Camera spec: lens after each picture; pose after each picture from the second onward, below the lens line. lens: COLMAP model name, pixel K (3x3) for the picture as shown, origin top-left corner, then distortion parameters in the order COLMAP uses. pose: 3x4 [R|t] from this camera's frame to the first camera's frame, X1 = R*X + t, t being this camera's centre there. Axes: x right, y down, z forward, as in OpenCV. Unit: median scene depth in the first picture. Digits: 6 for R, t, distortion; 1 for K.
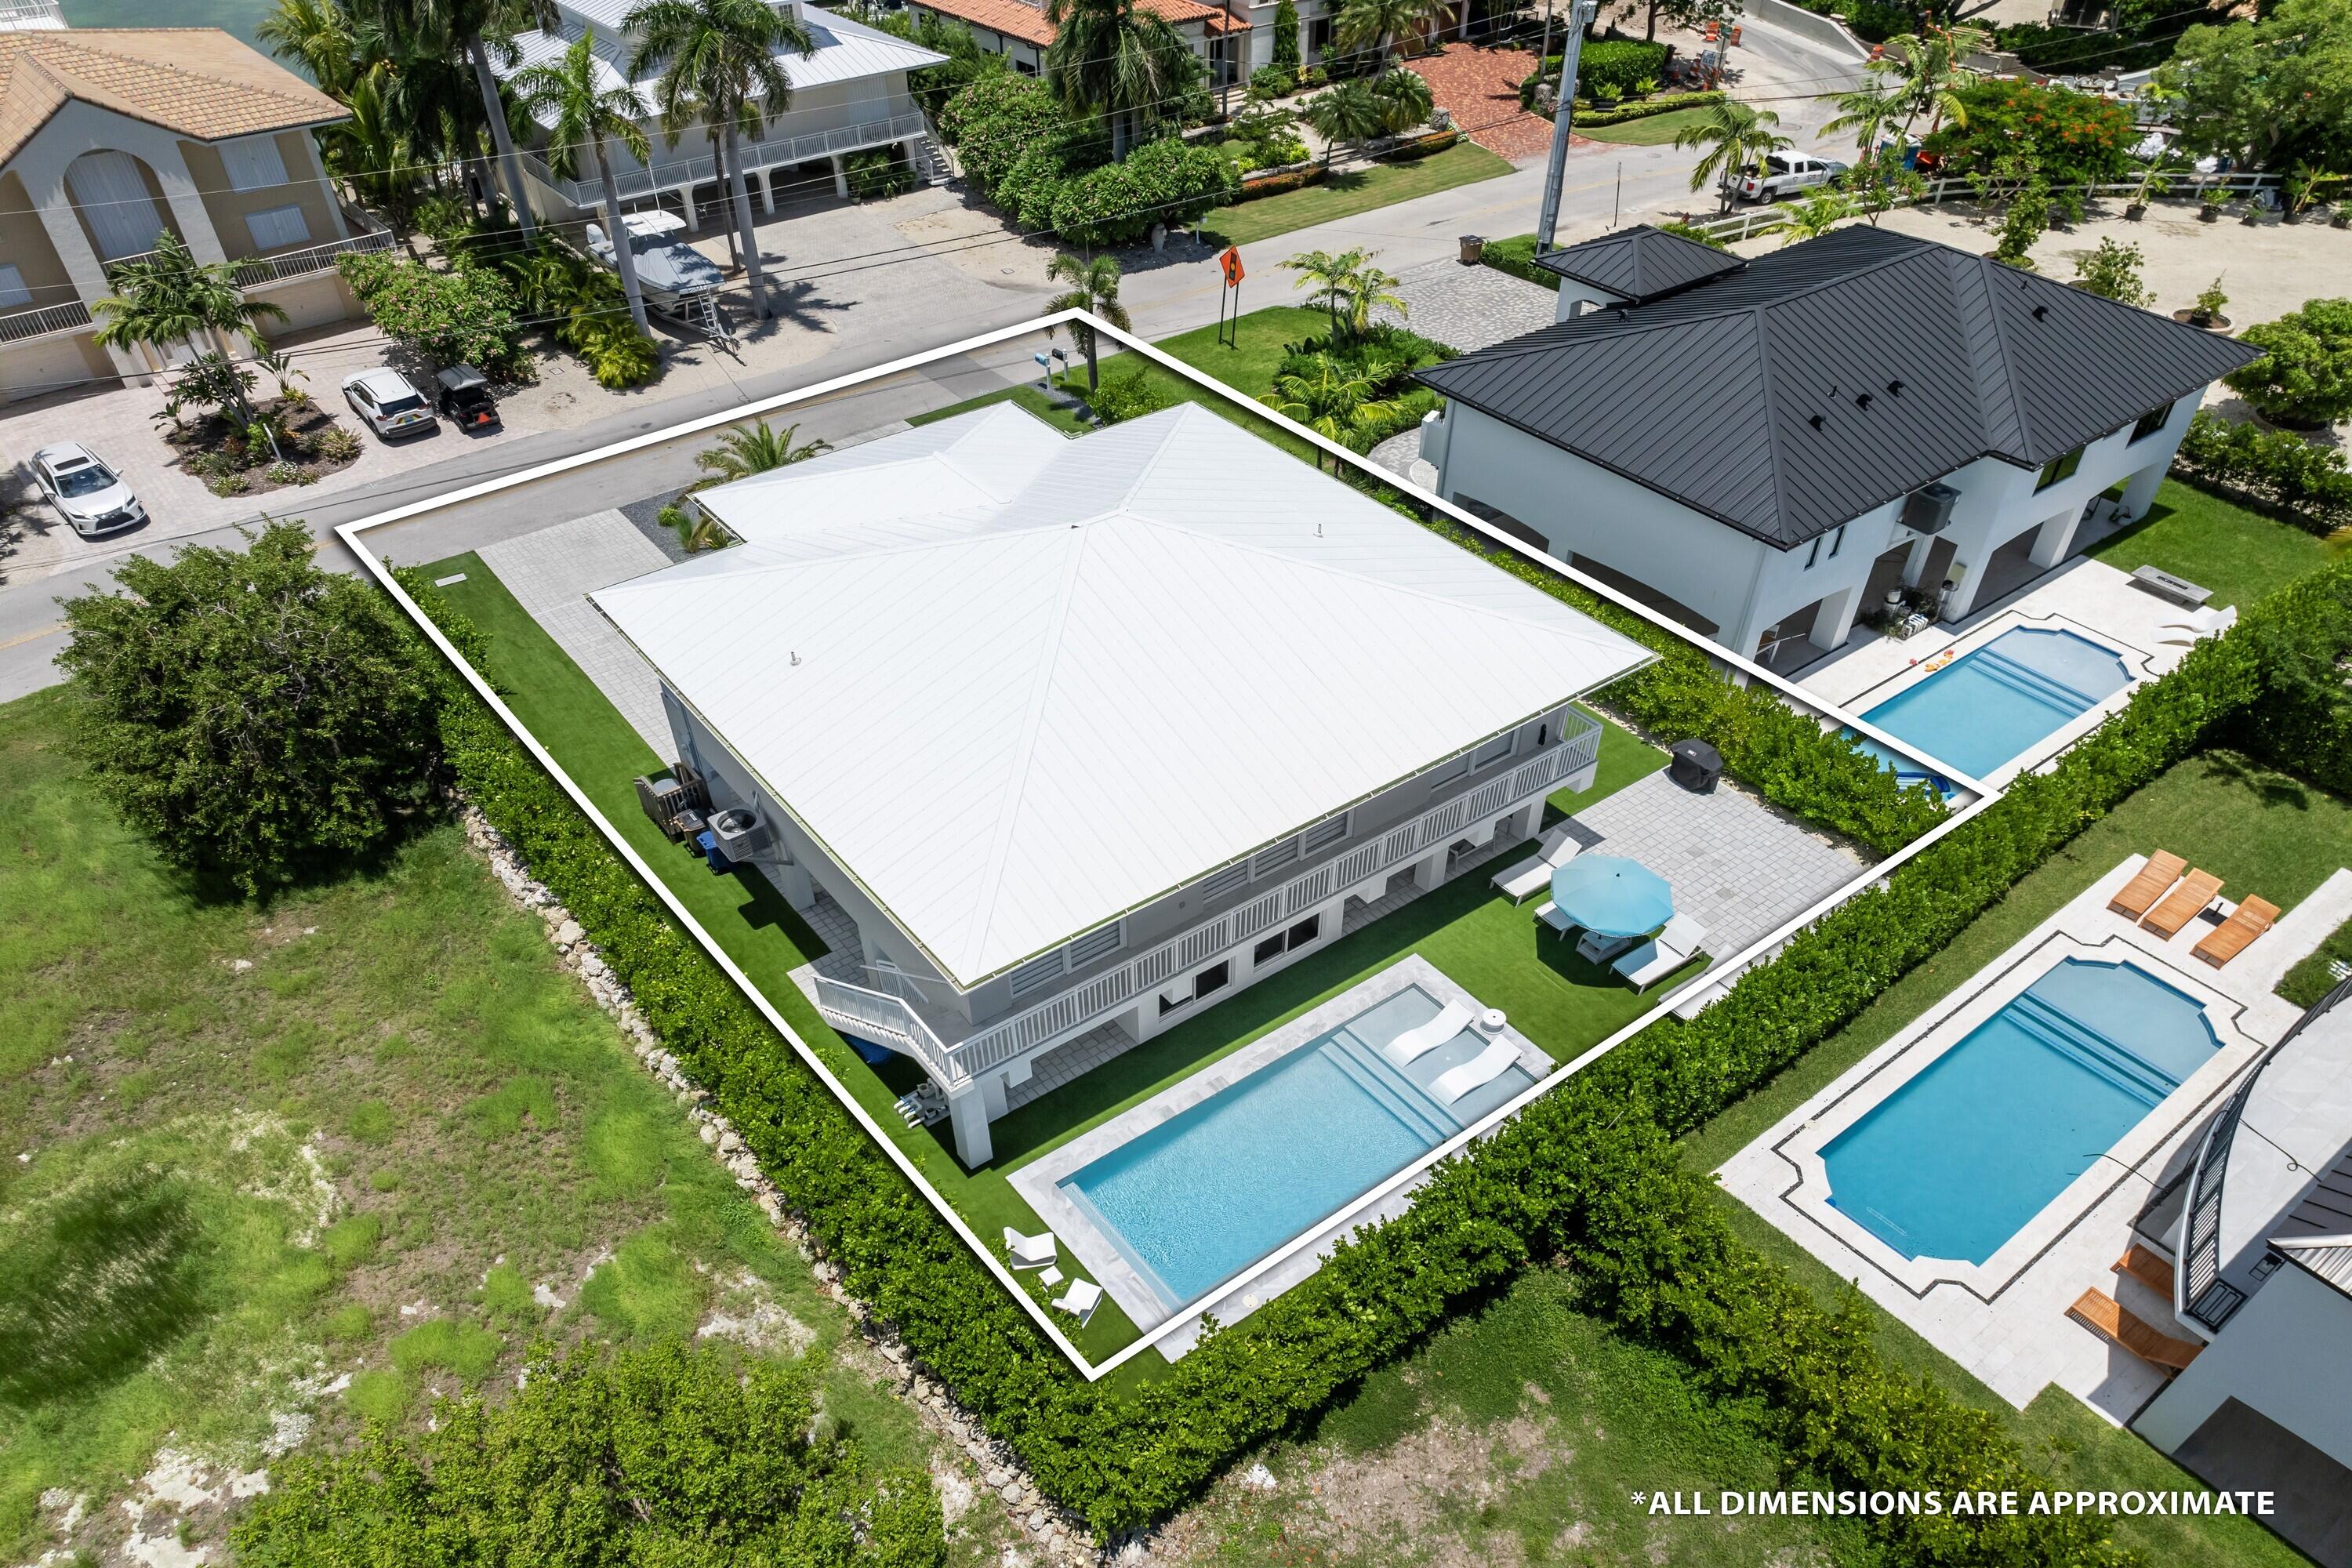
lens RADIAL K [[1490.1, 0, 1157.7], [0, 1490.1, 780.3], [0, 0, 1]] dist [-0.043113, 0.020883]
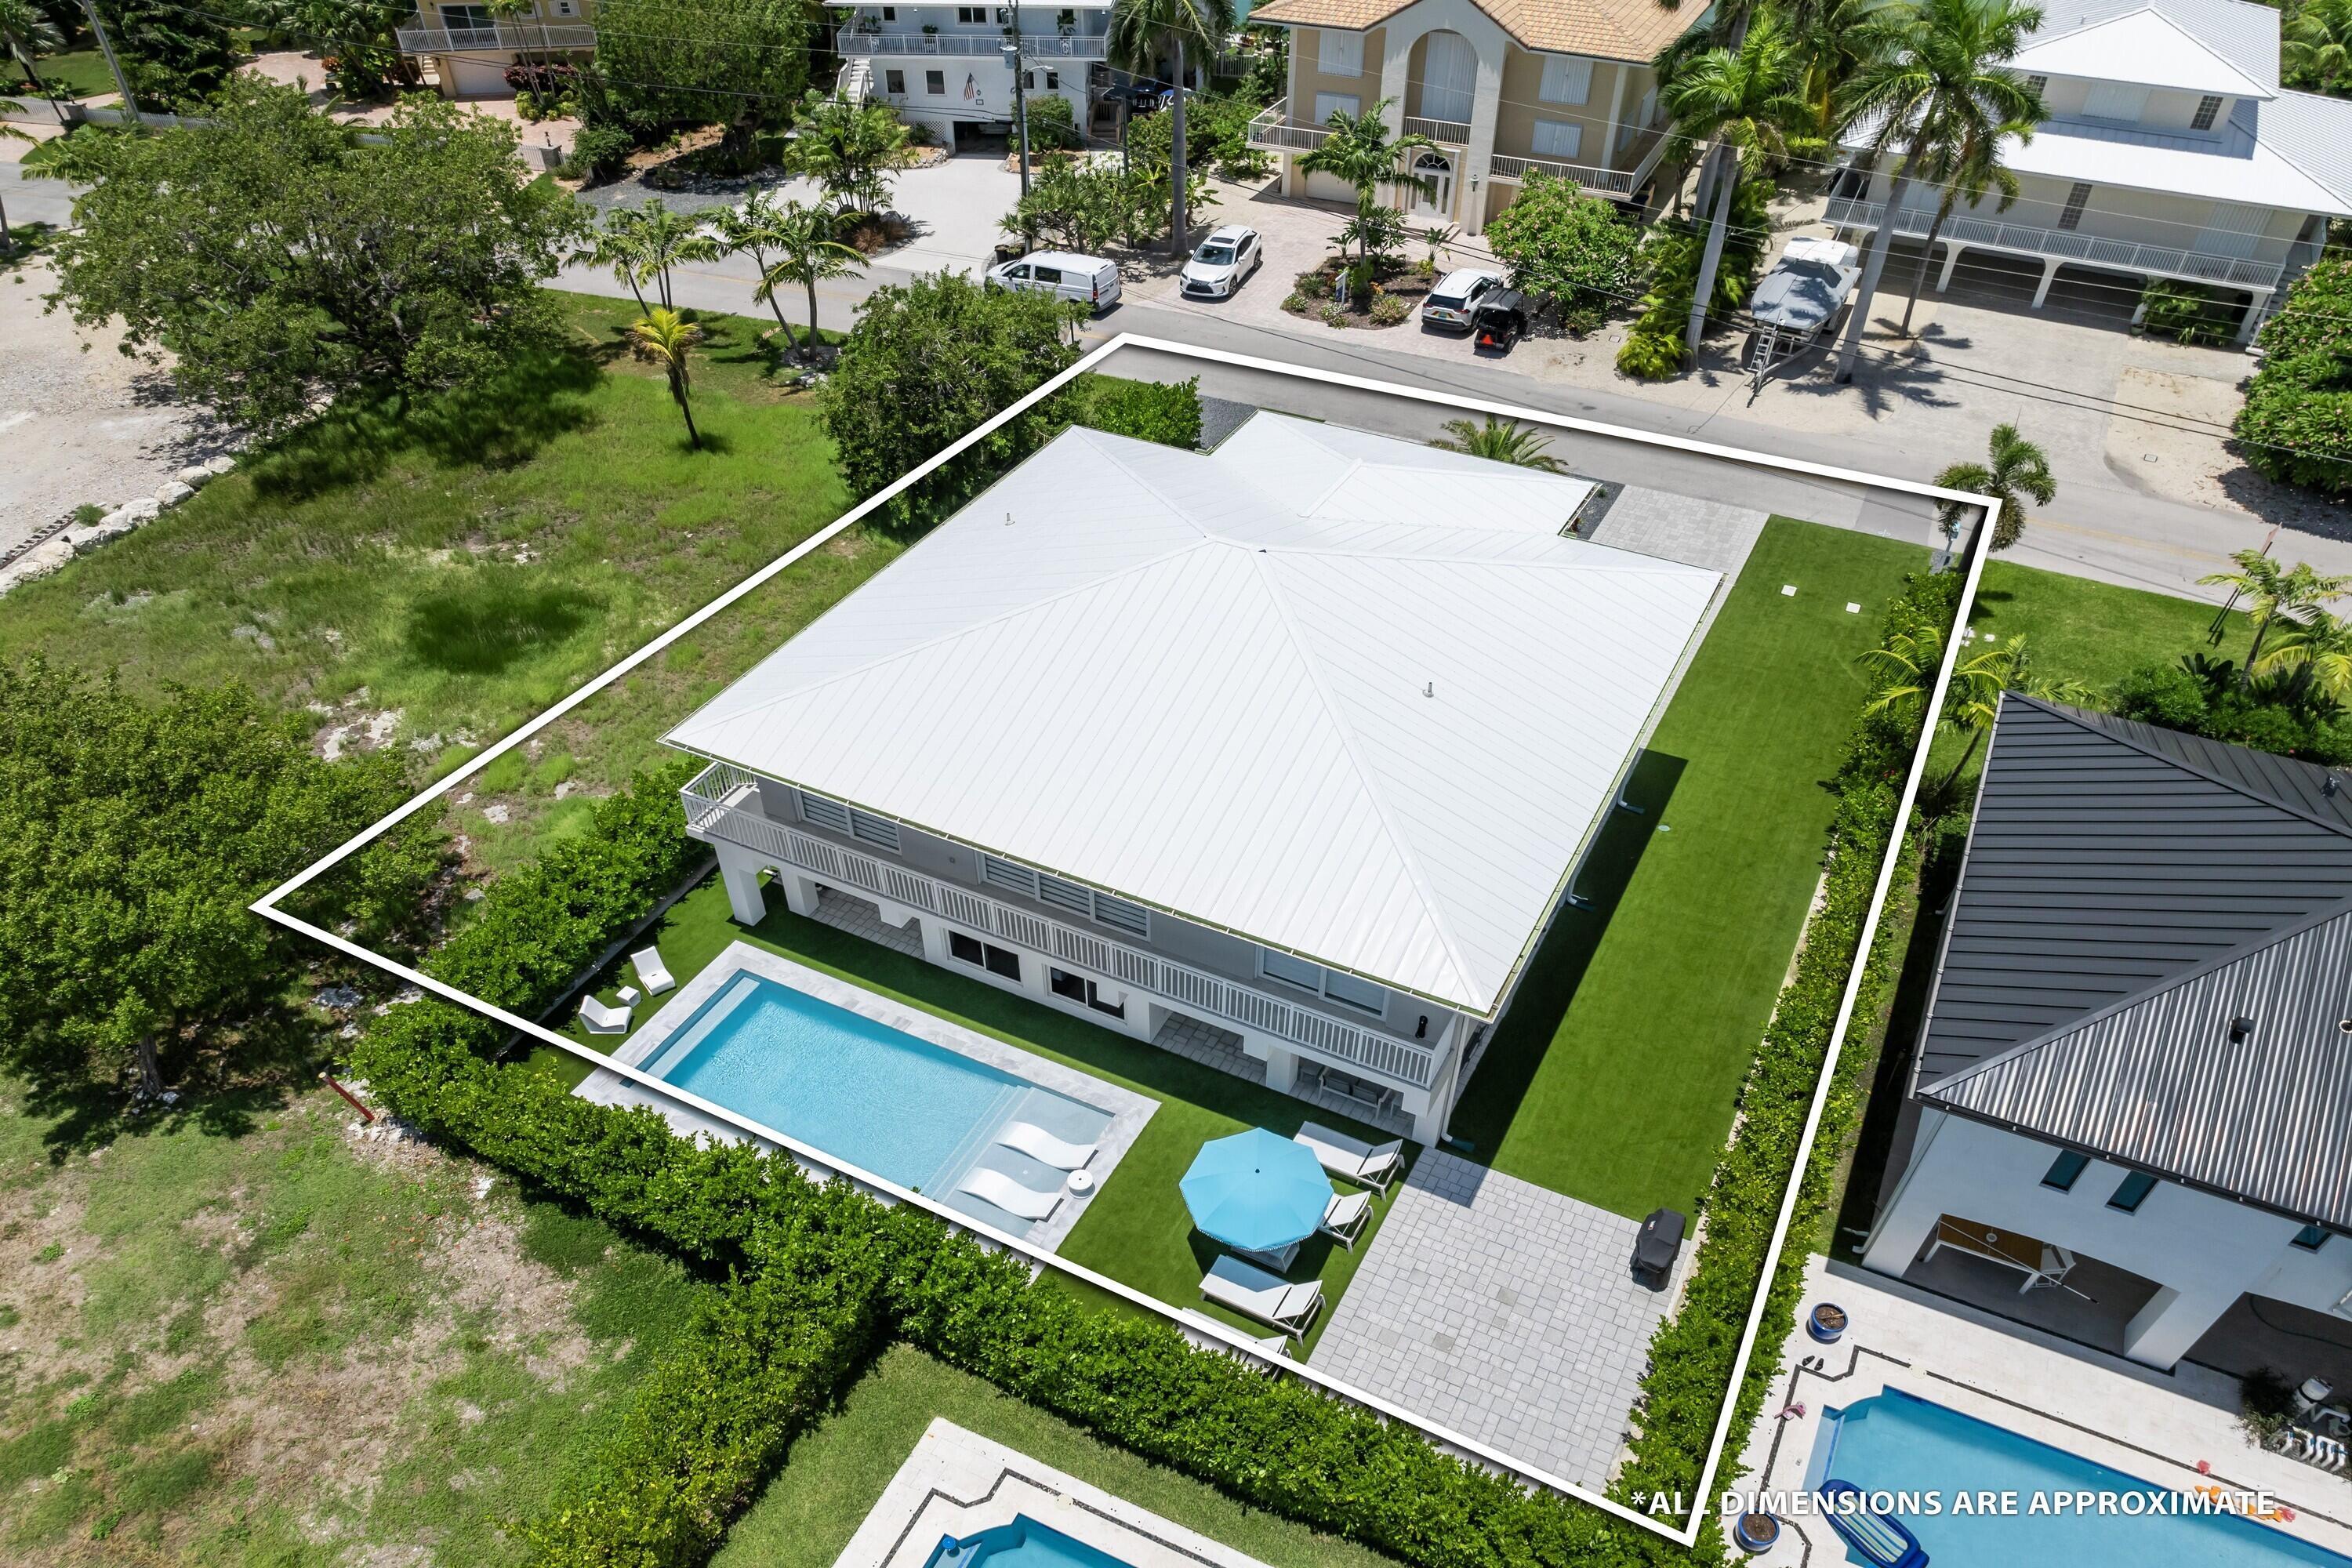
lens RADIAL K [[1490.1, 0, 1157.7], [0, 1490.1, 780.3], [0, 0, 1]] dist [-0.043113, 0.020883]
pose [[0.520702, 0.563599, -0.641269, 0.446842], [-0.560569, 0.792232, 0.241104, -0.178566], [0.643919, 0.233932, 0.728453, 0.202387]]
